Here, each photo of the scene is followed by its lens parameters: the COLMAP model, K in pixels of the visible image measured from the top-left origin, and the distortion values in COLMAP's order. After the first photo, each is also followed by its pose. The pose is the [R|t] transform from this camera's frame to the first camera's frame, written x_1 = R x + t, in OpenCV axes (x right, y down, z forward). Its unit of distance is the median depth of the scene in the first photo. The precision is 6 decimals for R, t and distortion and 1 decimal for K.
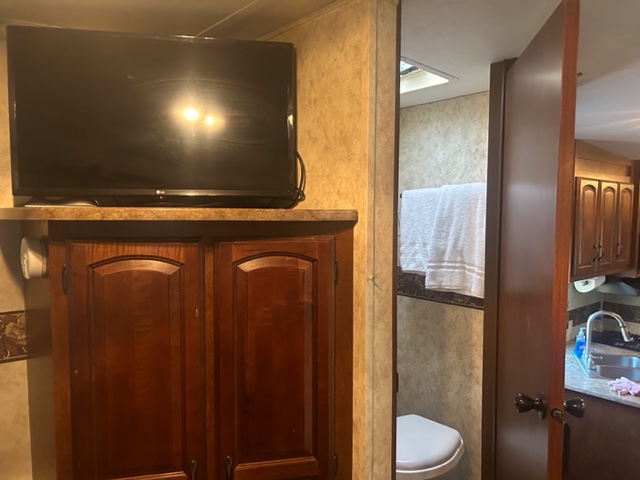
lens RADIAL K [[490.1, 0, 320.0], [0, 490.1, 240.0], [0, 0, 1]] dist [0.000260, 0.003800]
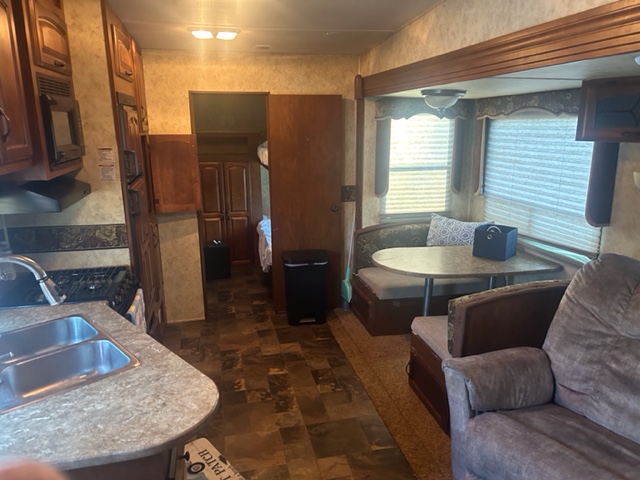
lens RADIAL K [[490.1, 0, 320.0], [0, 490.1, 240.0], [0, 0, 1]] dist [0.000260, 0.003800]
pose [[0.479283, -0.226048, 0.848051, 0.307111], [0.076391, 0.973340, 0.216271, 0.047781], [-0.874330, -0.038871, 0.483773, 0.465820]]
